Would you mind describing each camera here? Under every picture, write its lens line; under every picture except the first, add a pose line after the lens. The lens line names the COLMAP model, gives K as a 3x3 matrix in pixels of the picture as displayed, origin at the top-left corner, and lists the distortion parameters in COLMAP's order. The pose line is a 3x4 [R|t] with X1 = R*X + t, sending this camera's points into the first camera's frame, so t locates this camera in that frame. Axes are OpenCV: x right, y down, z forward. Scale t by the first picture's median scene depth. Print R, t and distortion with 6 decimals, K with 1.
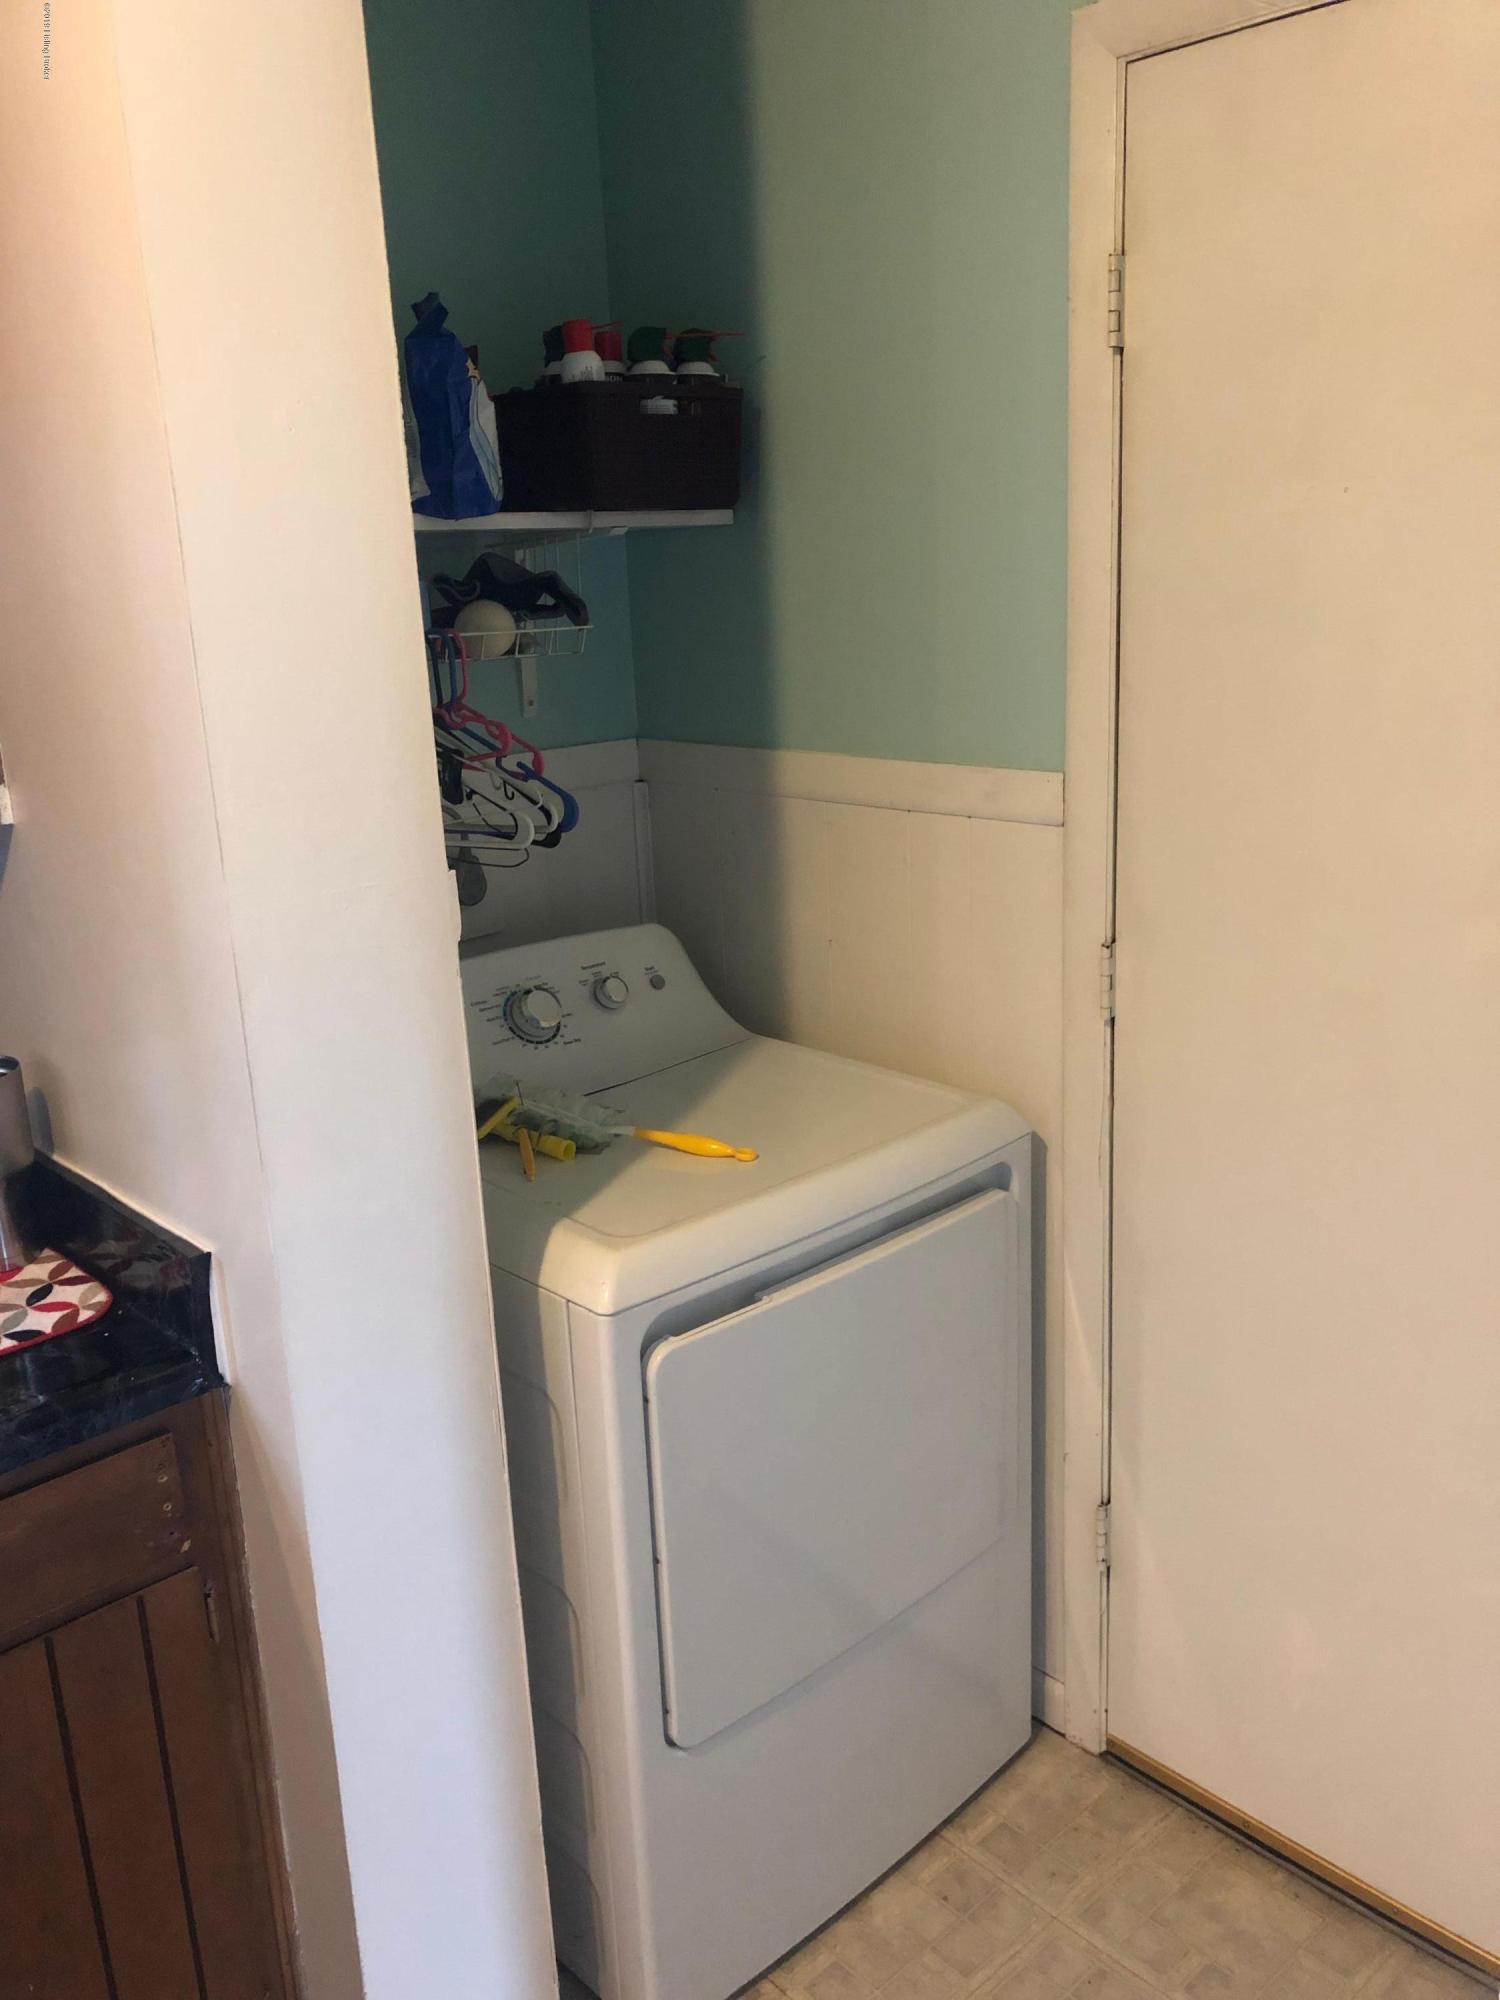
lens RADIAL K [[1644.6, 0, 749.9], [0, 1644.6, 1004.2], [0, 0, 1]] dist [0.050646, -0.043910]
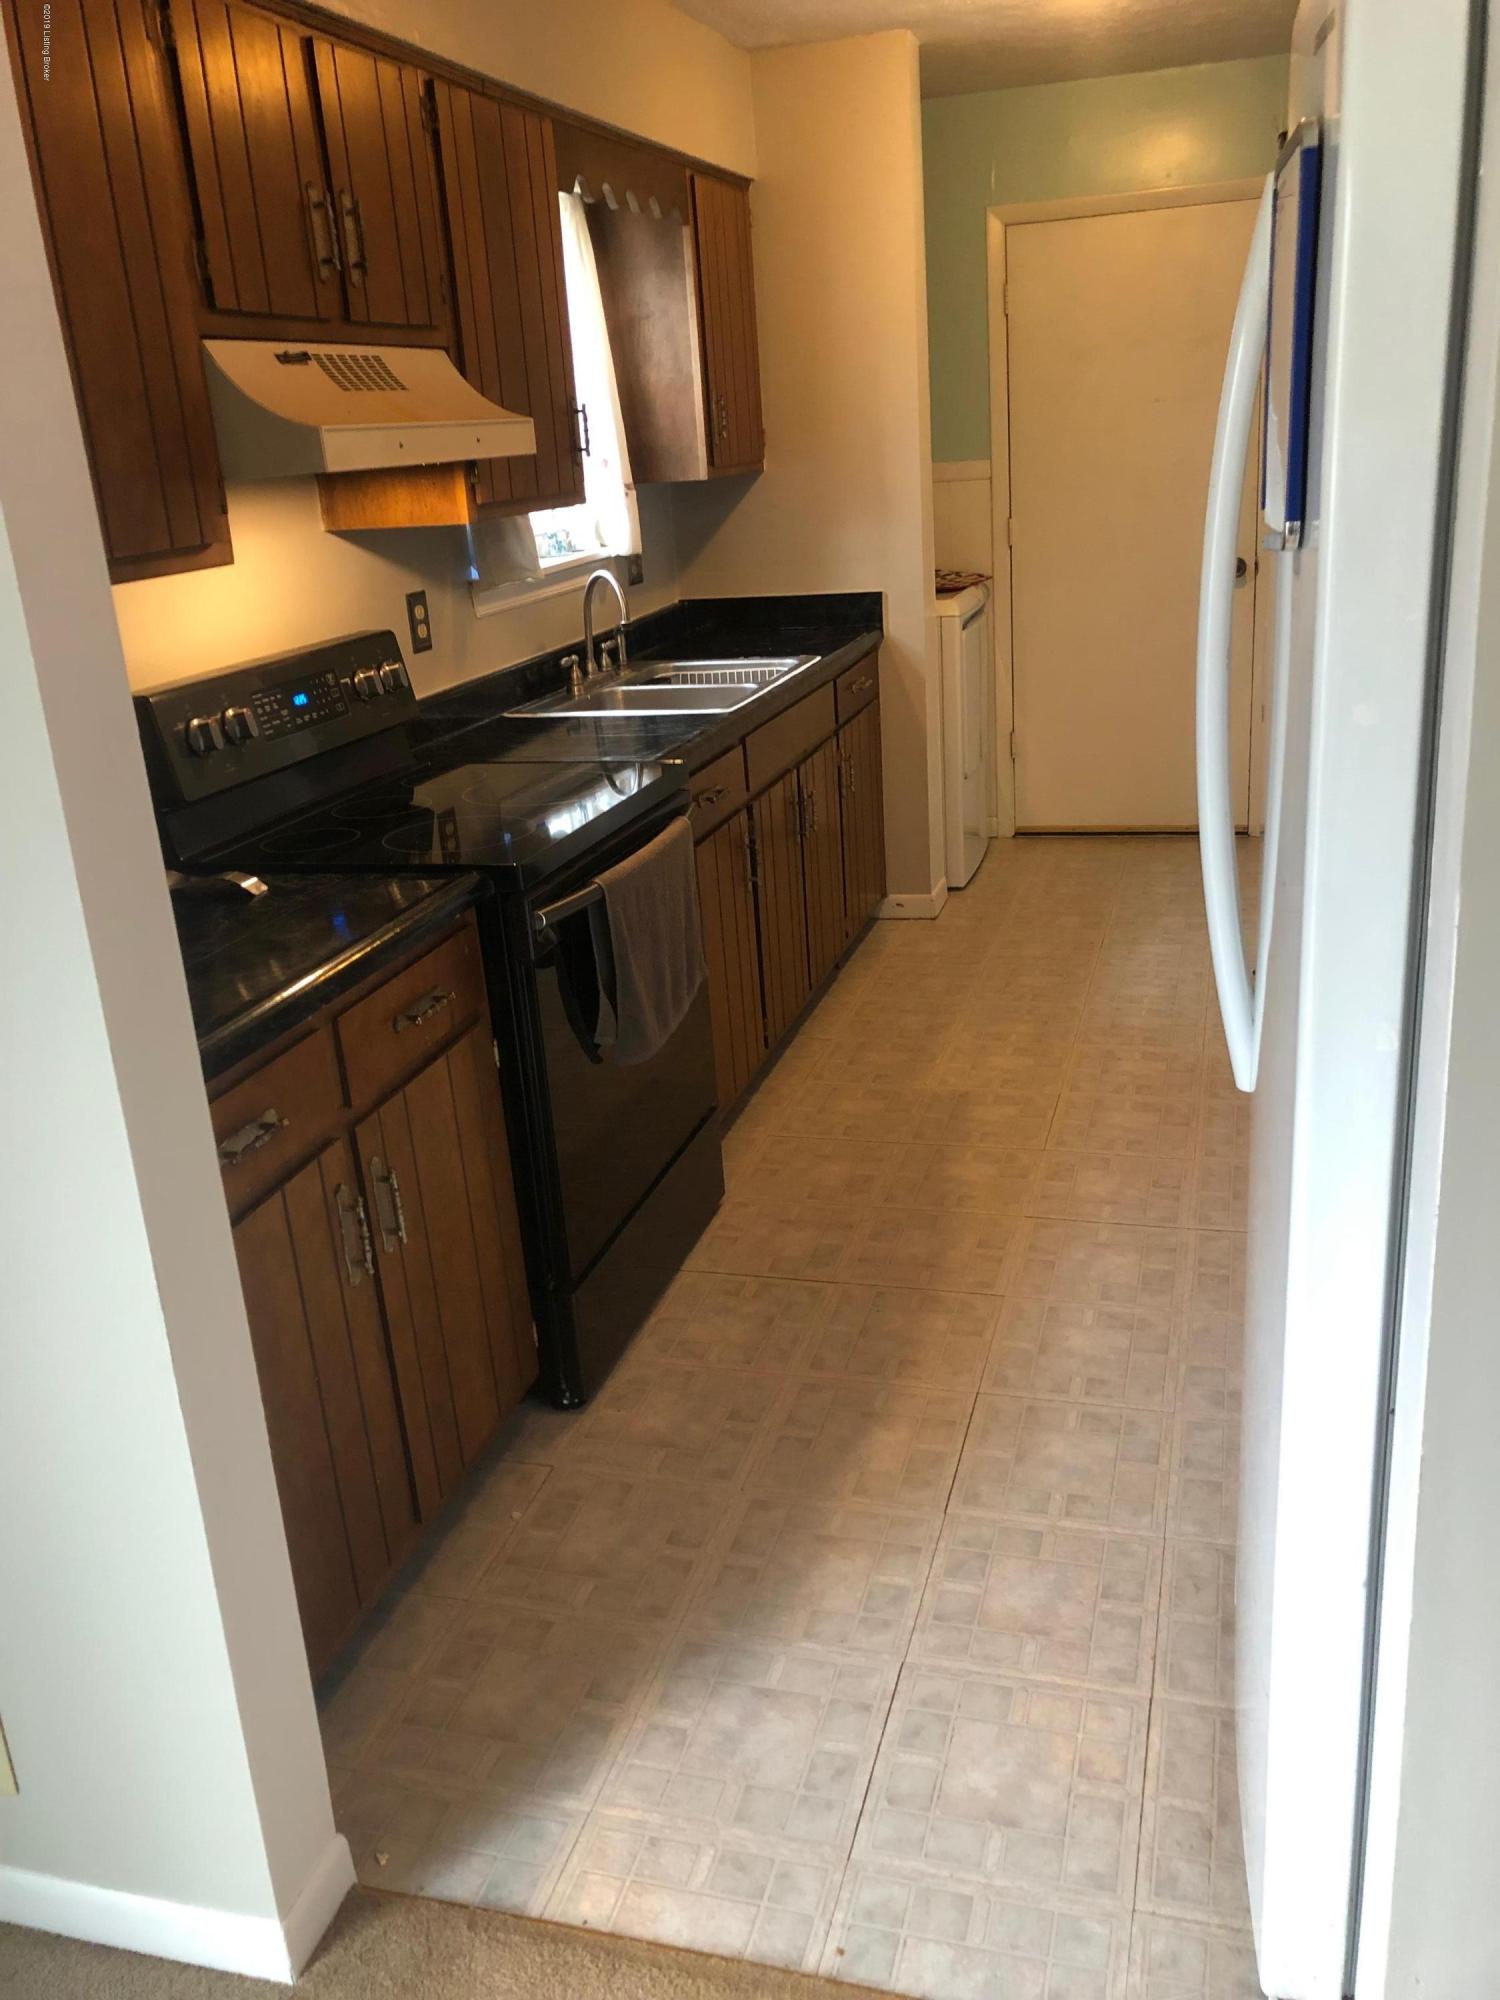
lens RADIAL K [[1644.6, 0, 753.5], [0, 1644.6, 997.1], [0, 0, 1]] dist [0.050646, -0.043910]
pose [[0.861344, -0.180593, 0.474839, -1.767273], [0.167104, 0.983388, 0.070884, 0.529907], [-0.479752, 0.018292, 0.877213, -1.385802]]
